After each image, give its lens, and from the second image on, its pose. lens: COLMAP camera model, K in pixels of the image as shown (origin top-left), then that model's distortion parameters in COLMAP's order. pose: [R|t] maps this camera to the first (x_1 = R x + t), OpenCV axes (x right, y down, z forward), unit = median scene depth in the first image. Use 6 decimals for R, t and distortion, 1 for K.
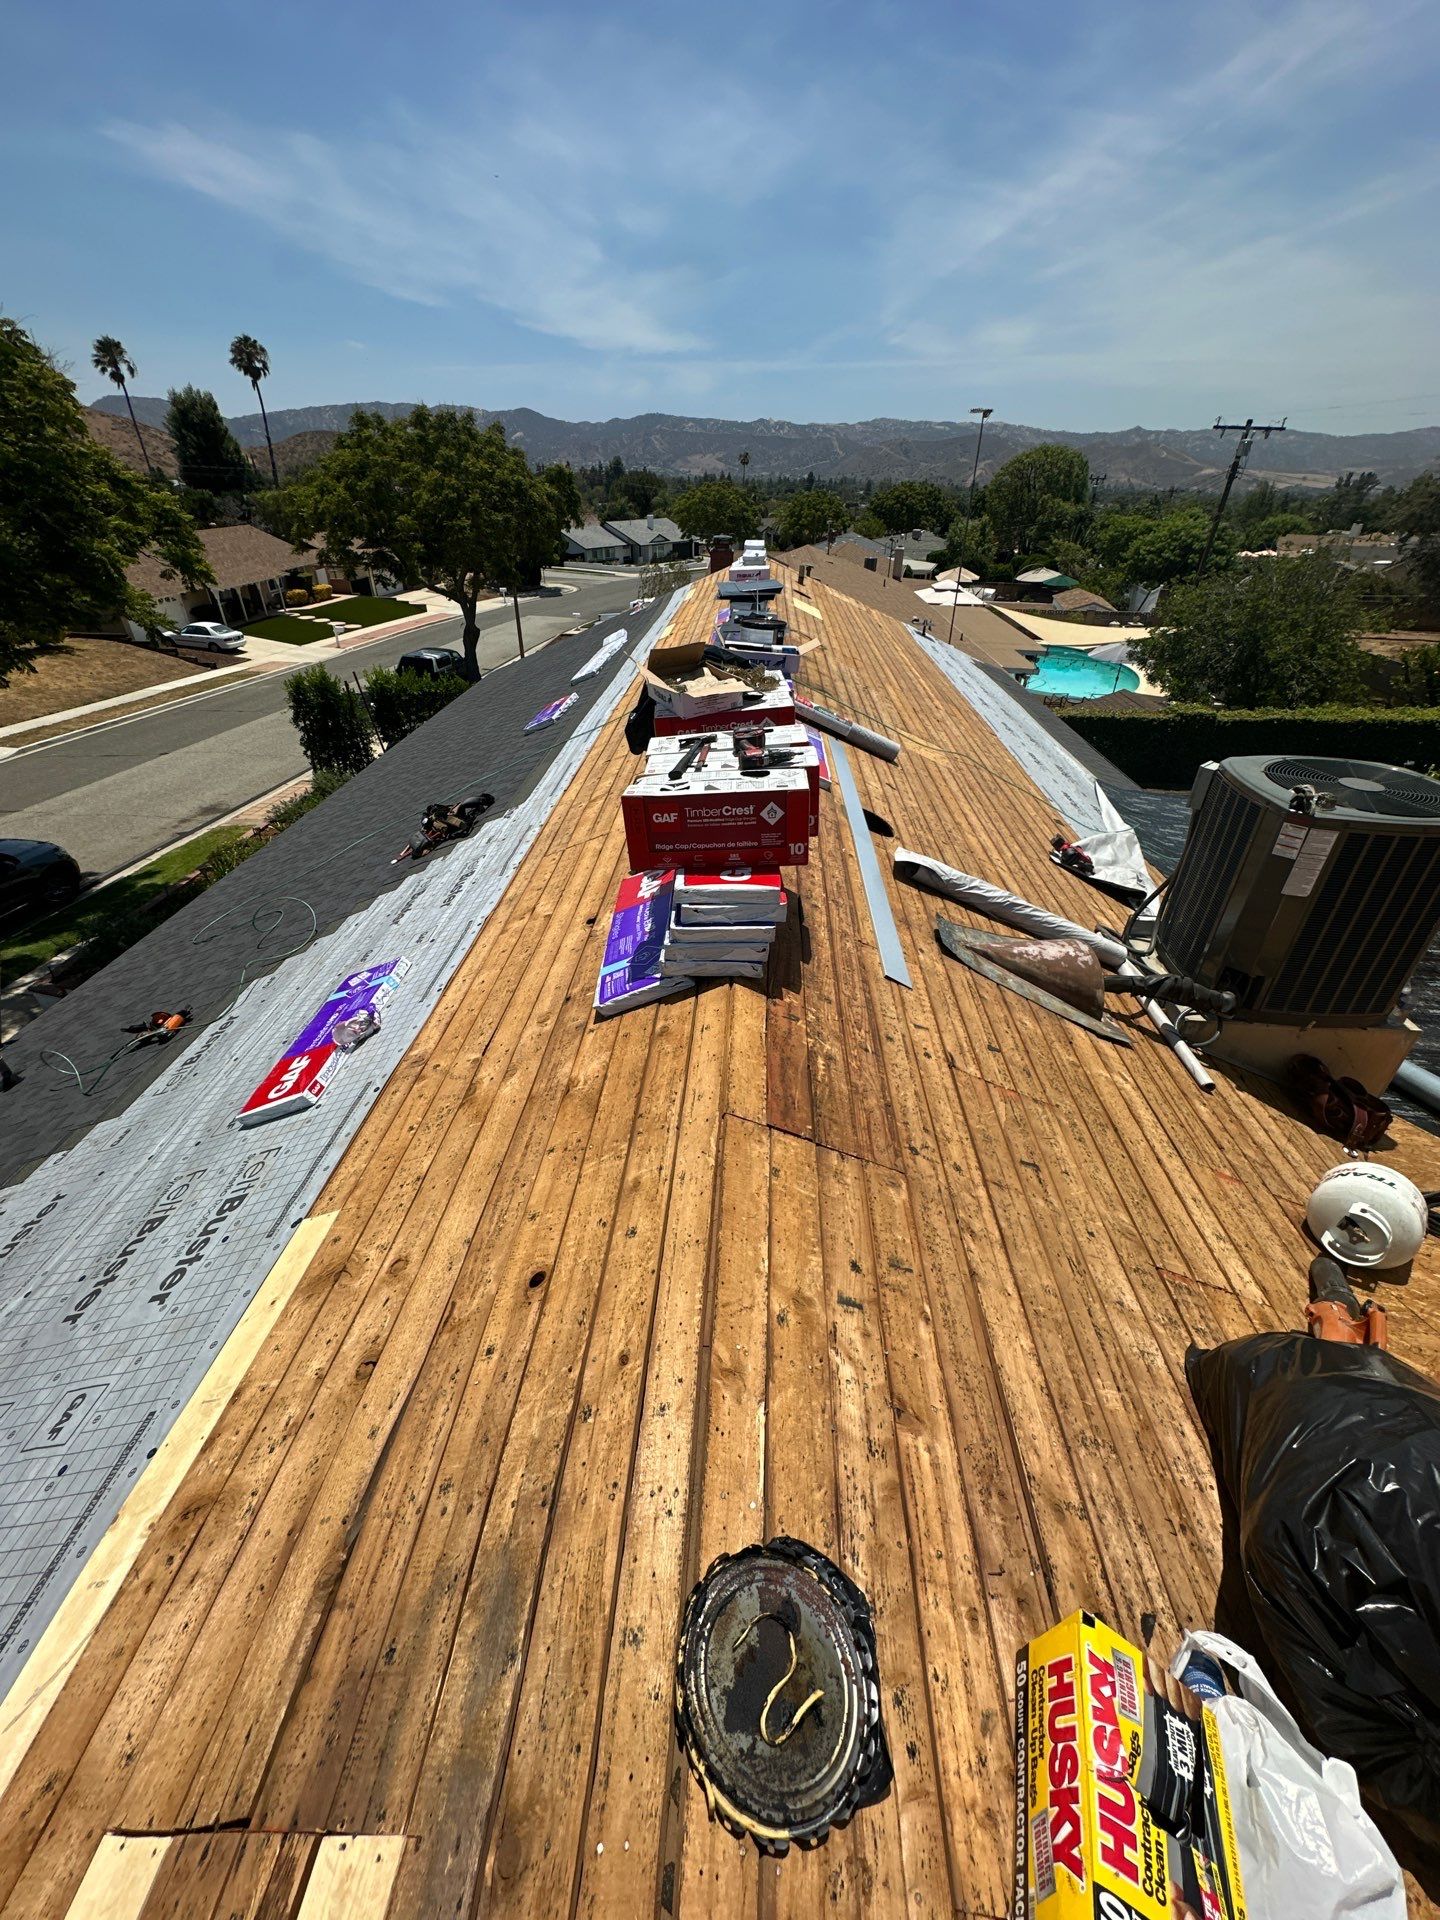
lens RADIAL K [[765.9, 0, 714.5], [0, 765.9, 959.4], [0, 0, 1]] dist [-0.007219, -0.000310]
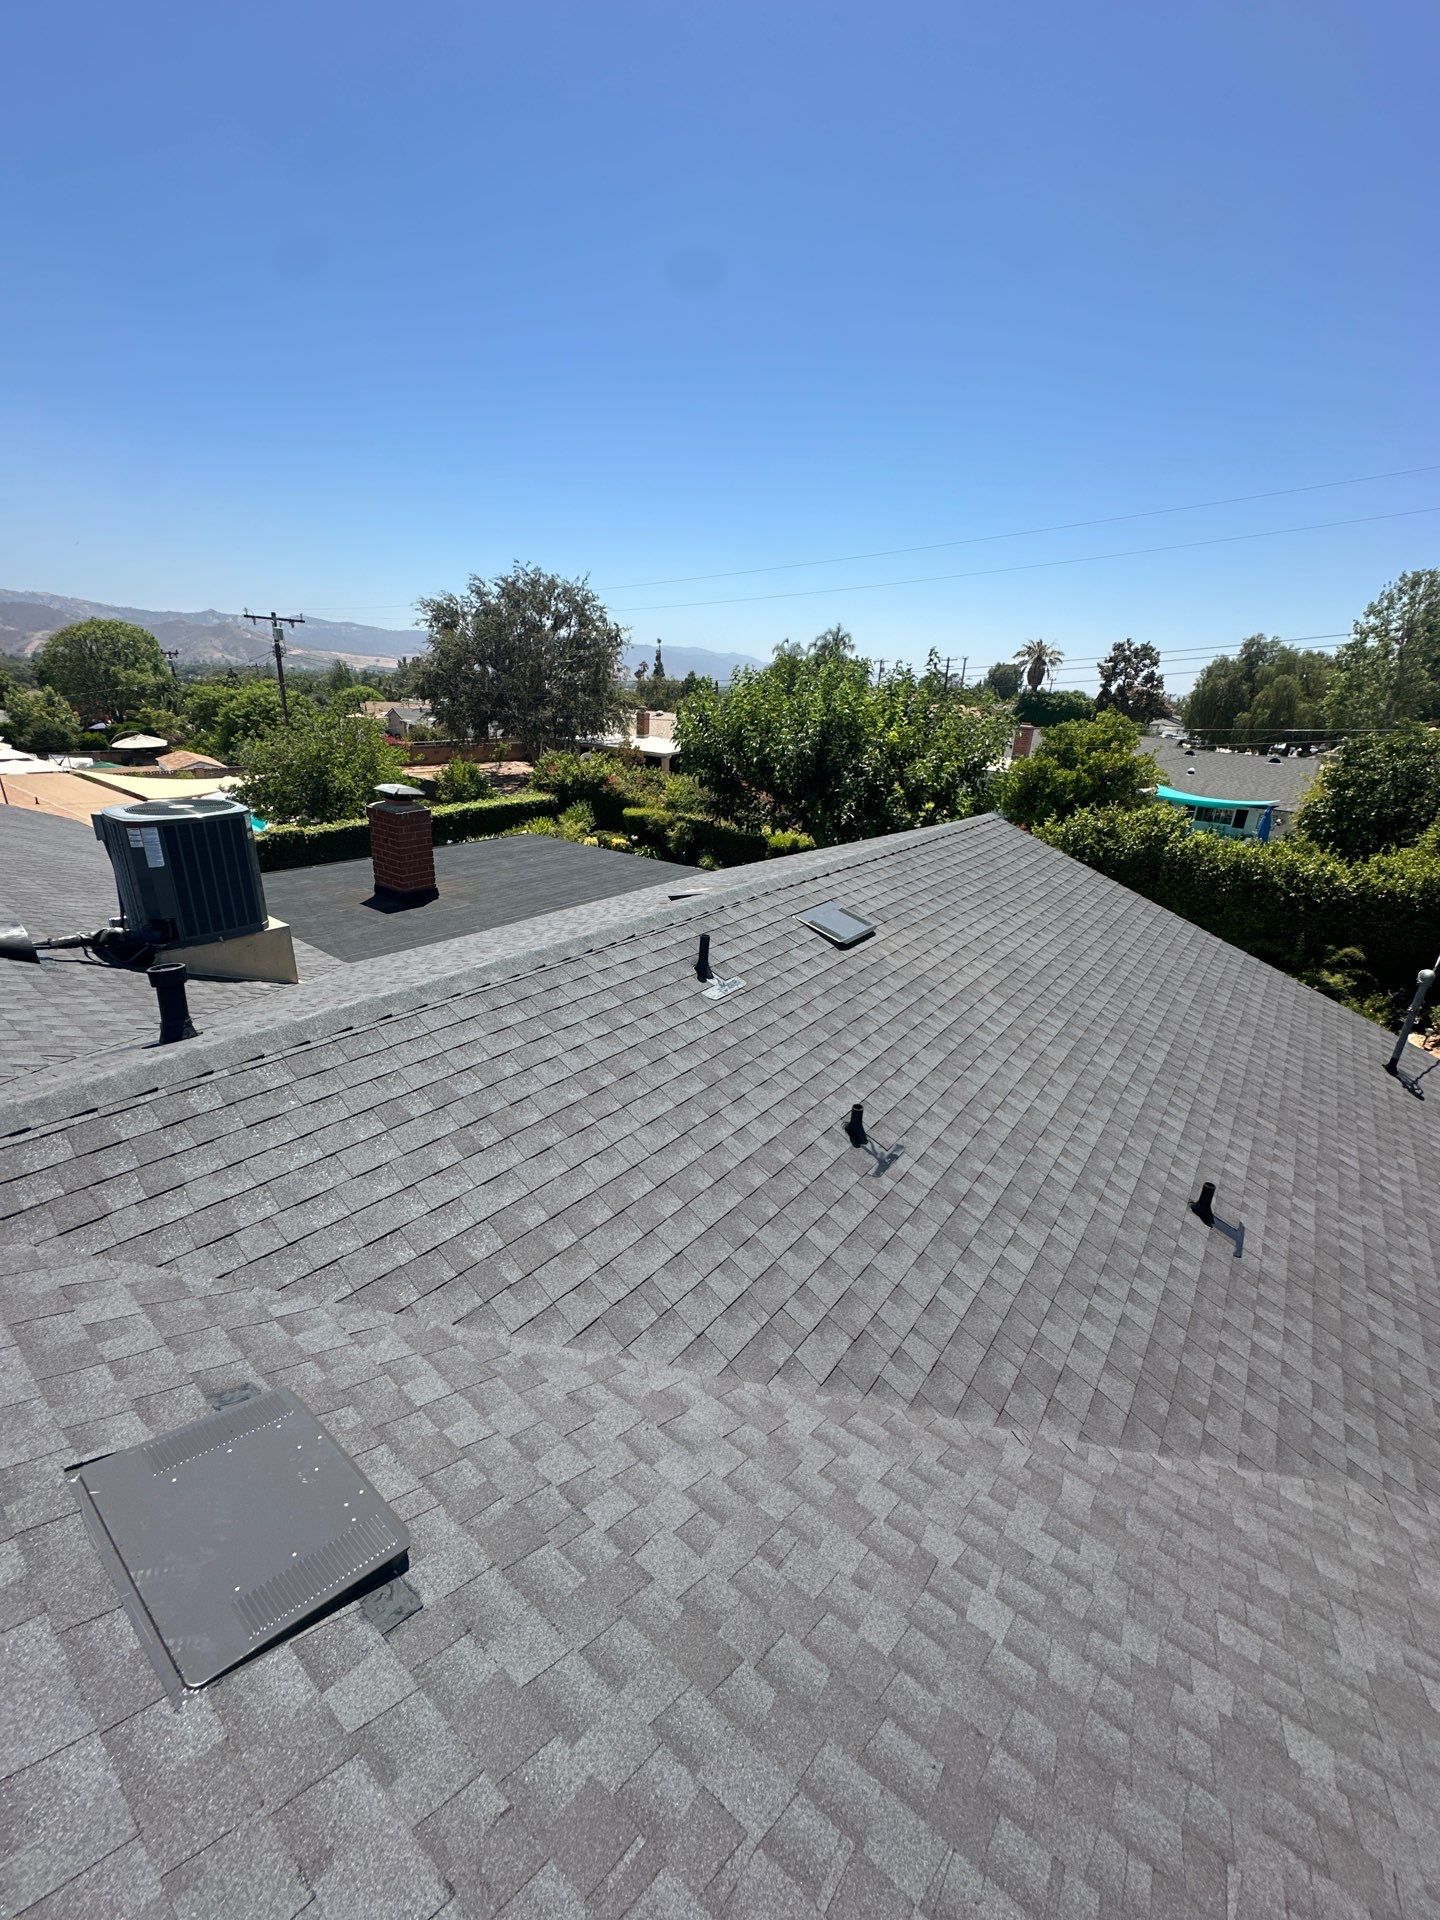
lens RADIAL K [[764.1, 0, 719.1], [0, 764.1, 956.4], [0, 0, 1]] dist [-0.003461, 0.000885]
pose [[0.561403, -0.268157, 0.782891, 0.005779], [0.410755, 0.911574, 0.017686, 0.060109], [-0.718406, 0.311647, 0.621908, -0.095293]]
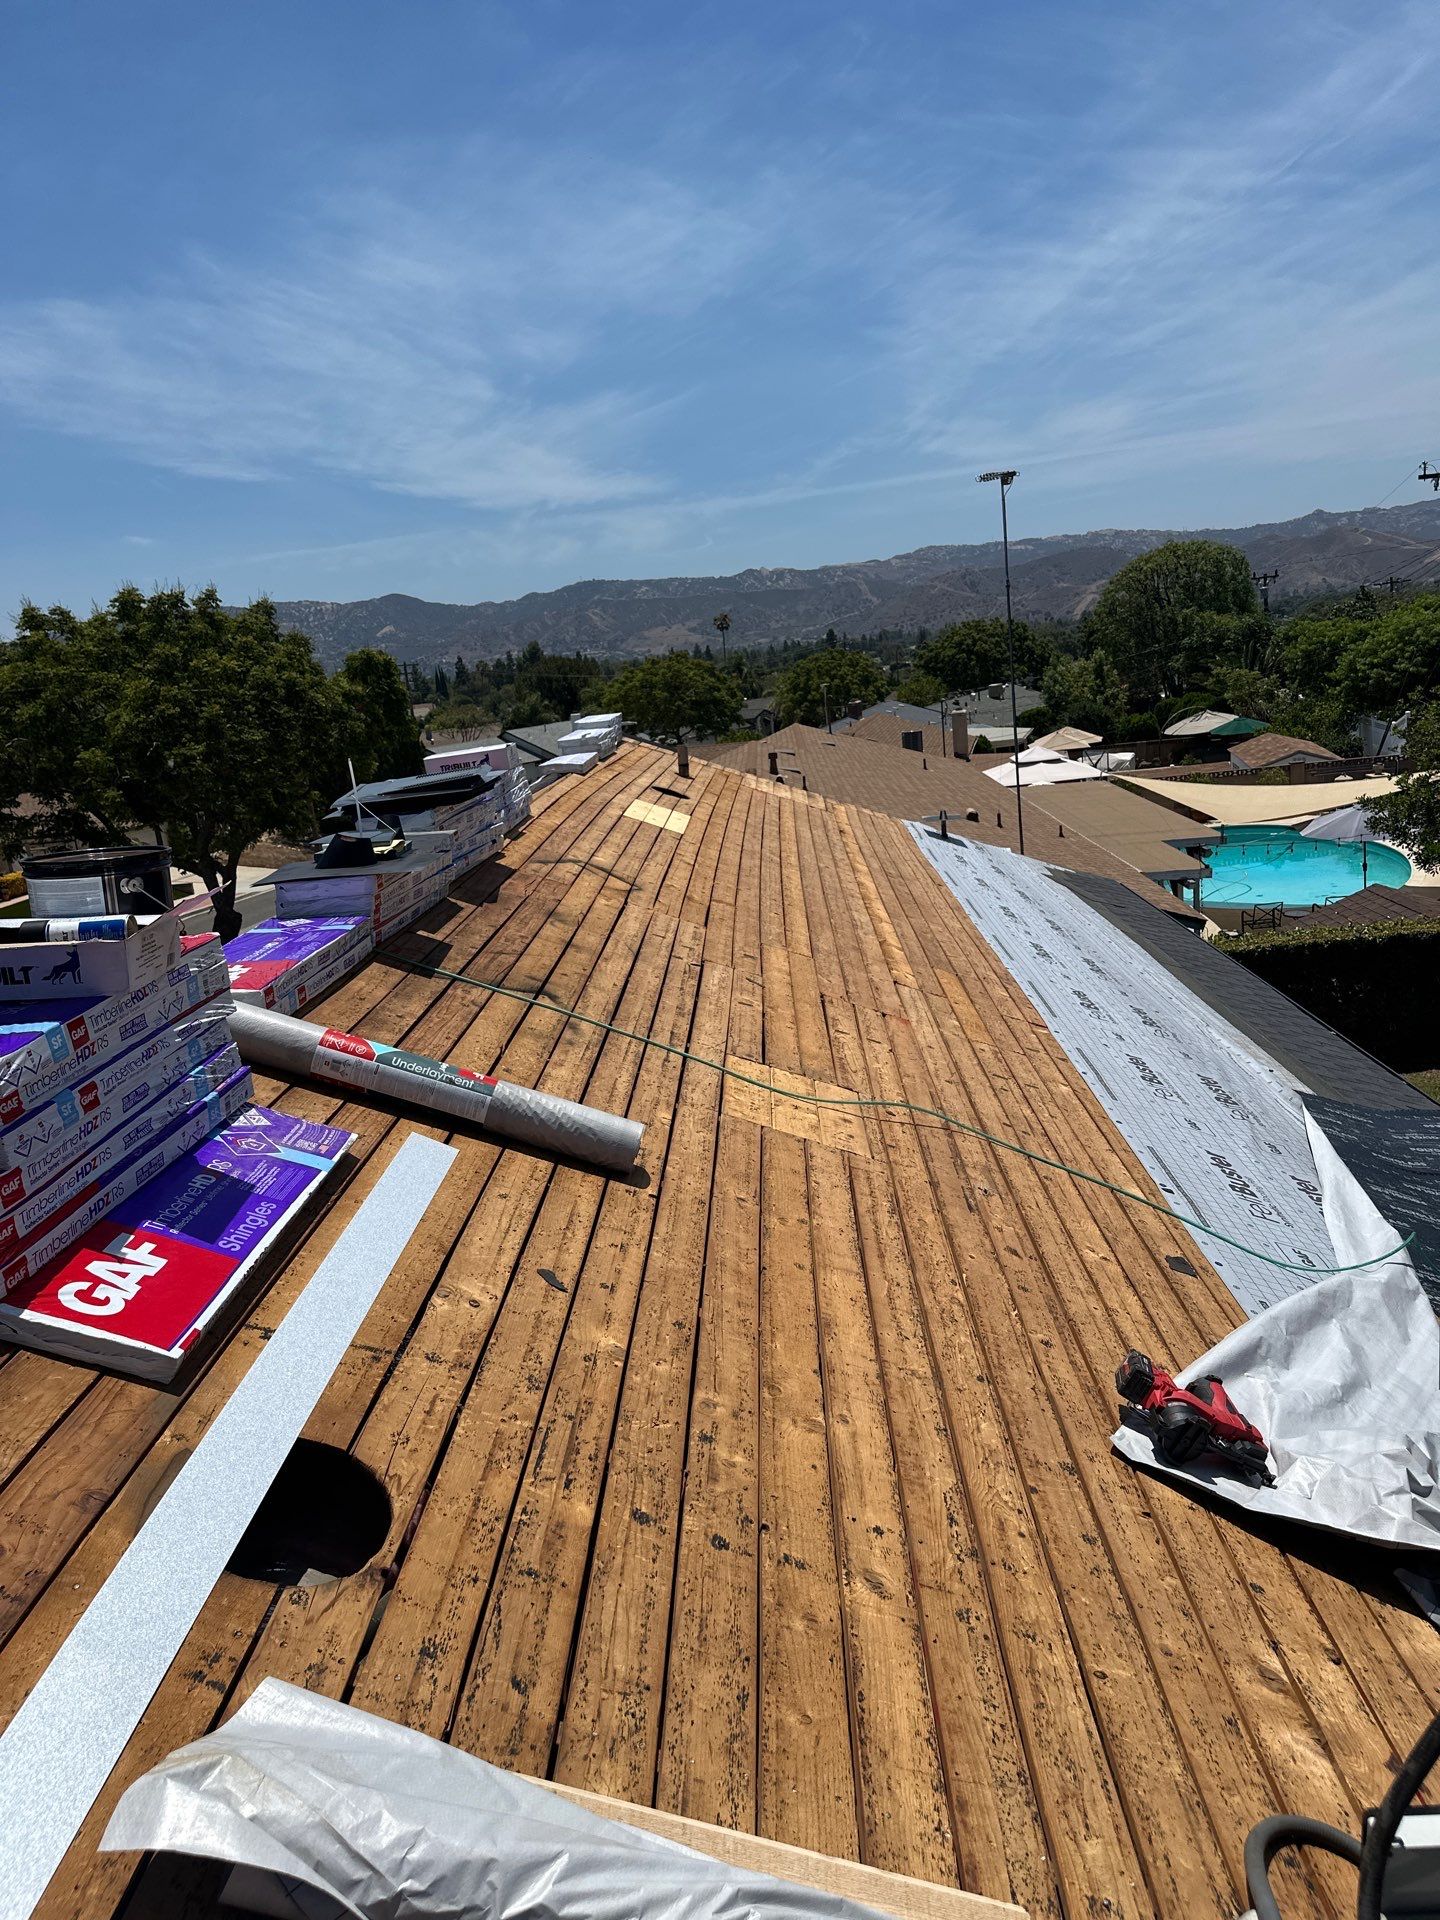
lens RADIAL K [[1328.2, 0, 720.4], [0, 1328.2, 968.2], [0, 0, 1]] dist [0.109098, -0.160023]
pose [[0.993559, -0.113241, -0.004210, 0.048538], [0.105719, 0.939657, -0.325374, -0.024319], [0.040802, 0.322833, 0.945576, 0.066024]]
